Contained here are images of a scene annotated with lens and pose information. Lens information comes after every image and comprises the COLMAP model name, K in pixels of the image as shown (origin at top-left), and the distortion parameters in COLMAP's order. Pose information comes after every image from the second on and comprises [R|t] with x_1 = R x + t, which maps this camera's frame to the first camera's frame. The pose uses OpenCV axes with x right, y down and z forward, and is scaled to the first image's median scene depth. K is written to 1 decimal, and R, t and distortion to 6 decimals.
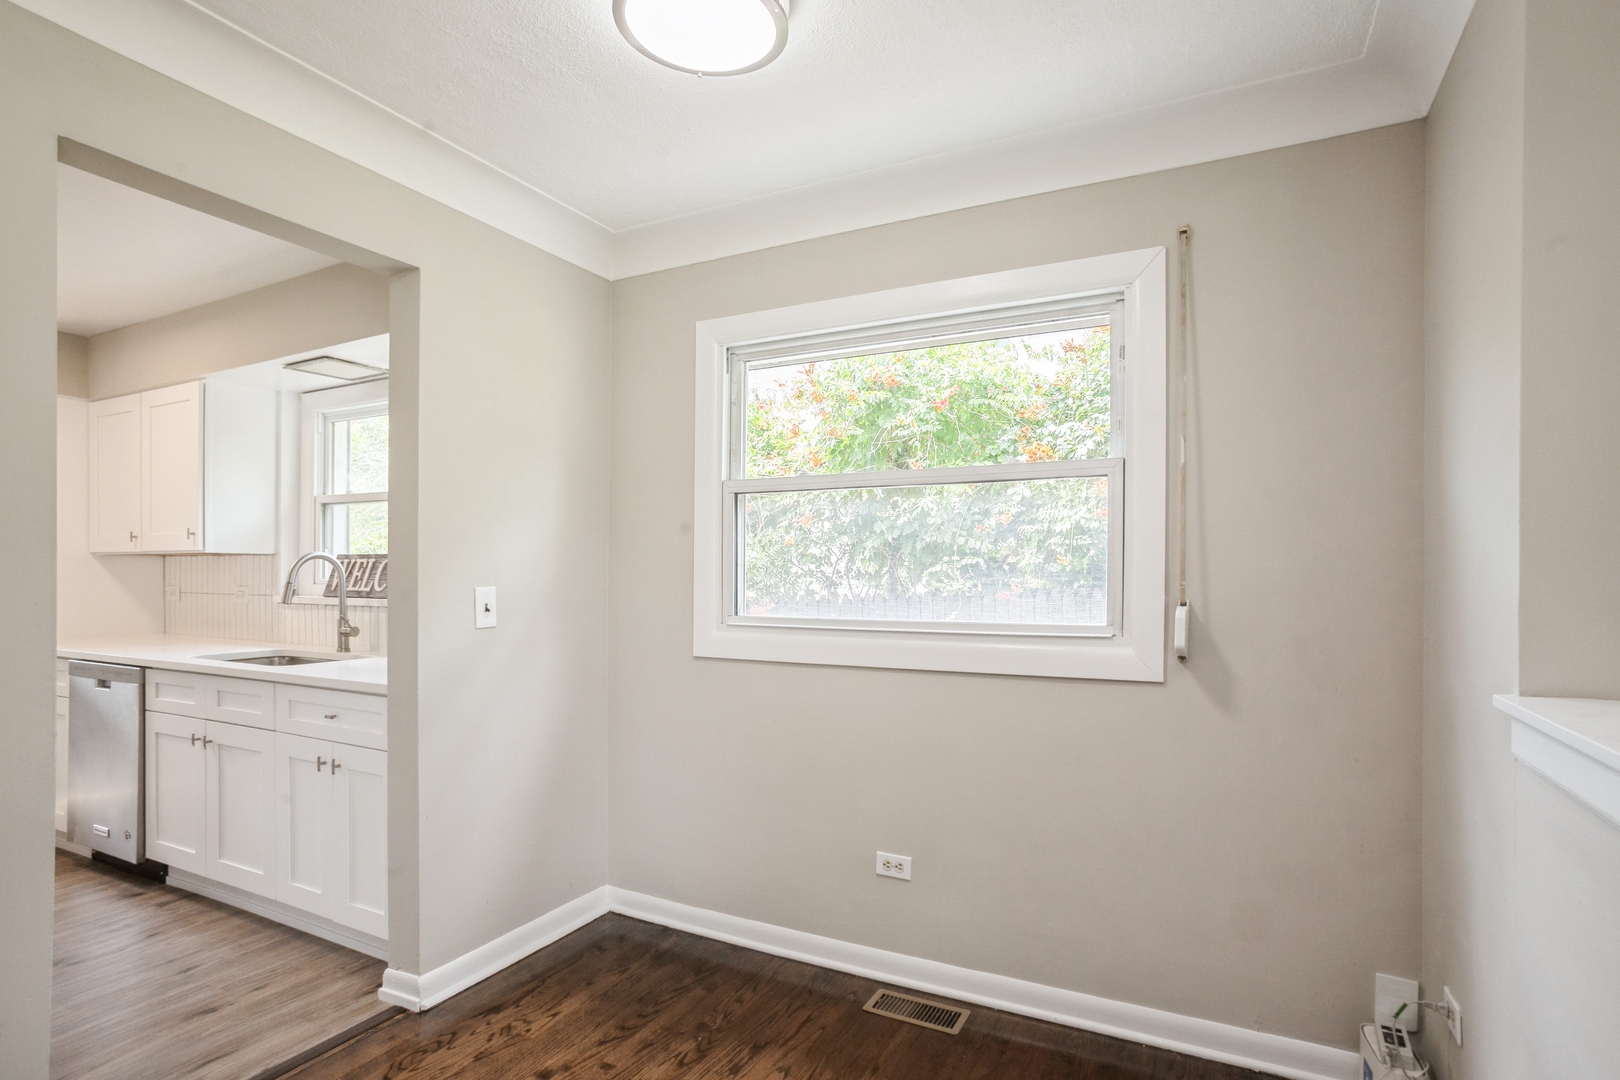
lens RADIAL K [[845.3, 0, 806.8], [0, 845.3, 577.4], [0, 0, 1]] dist [-0.036913, 0.000361]
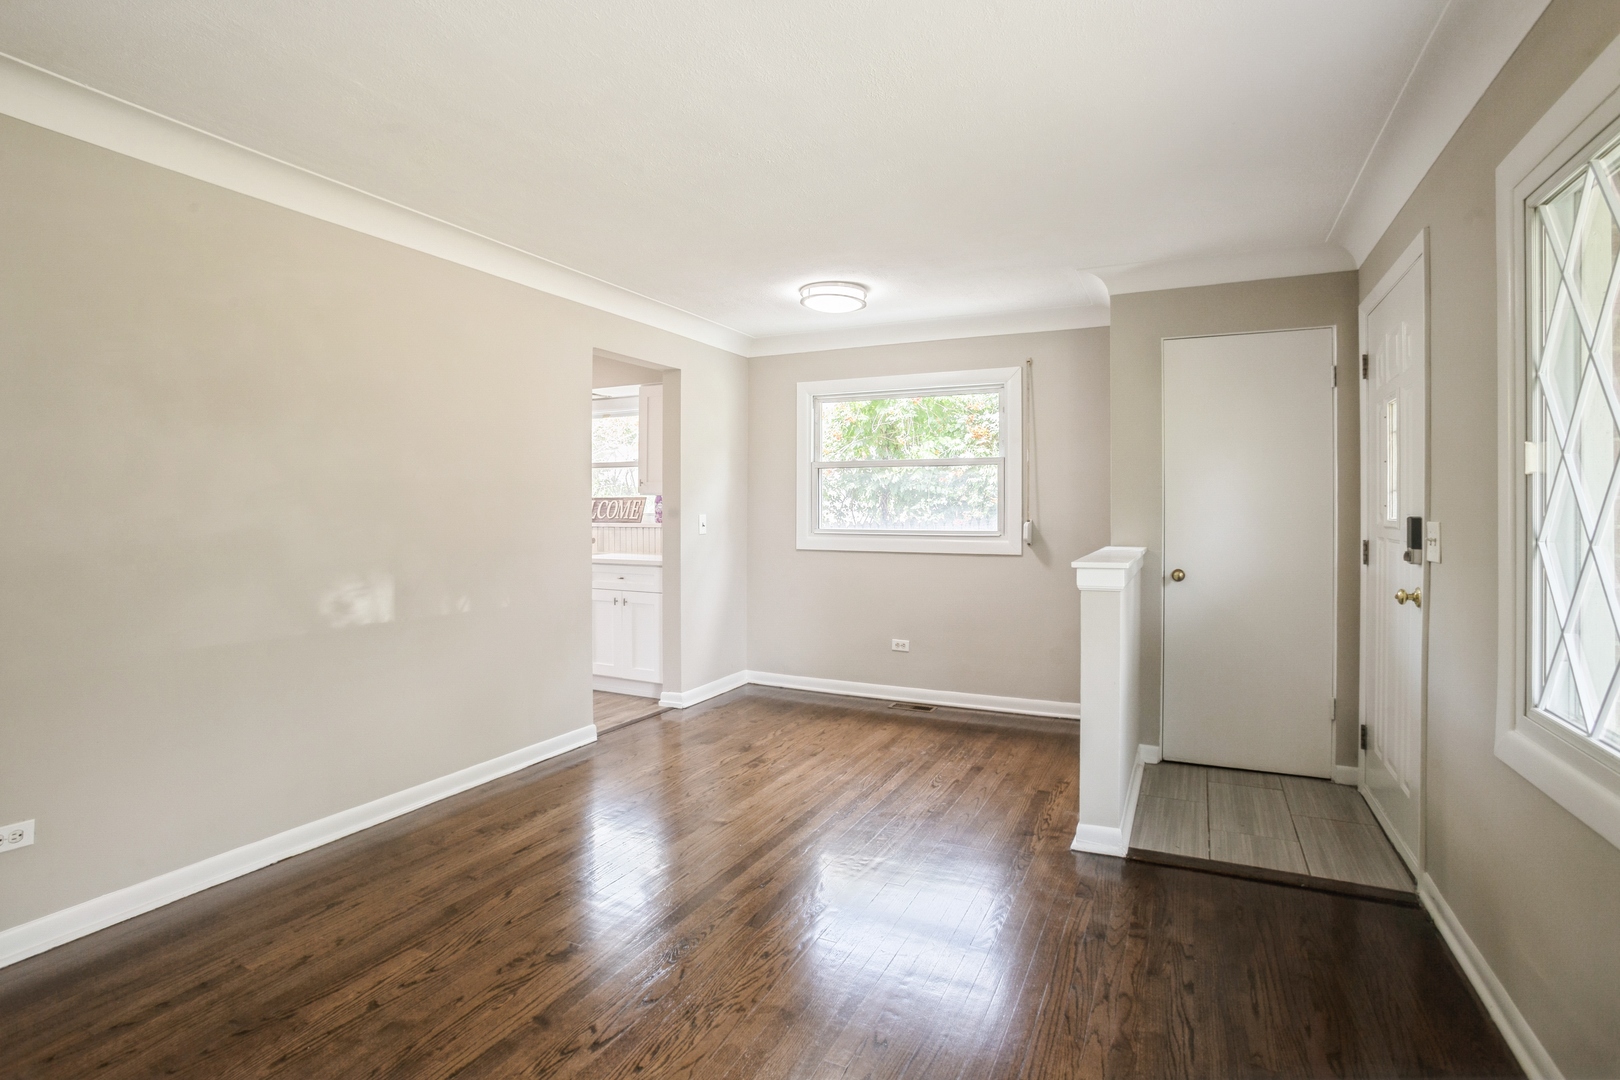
lens RADIAL K [[817.1, 0, 712.0], [0, 817.1, 499.3], [0, 0, 1]] dist [-0.052221, 0.000412]
pose [[0.996956, -0.002003, -0.077940, -0.181244], [0.000849, 0.999890, -0.014838, 0.002726], [0.077961, 0.014727, 0.996848, -0.938251]]
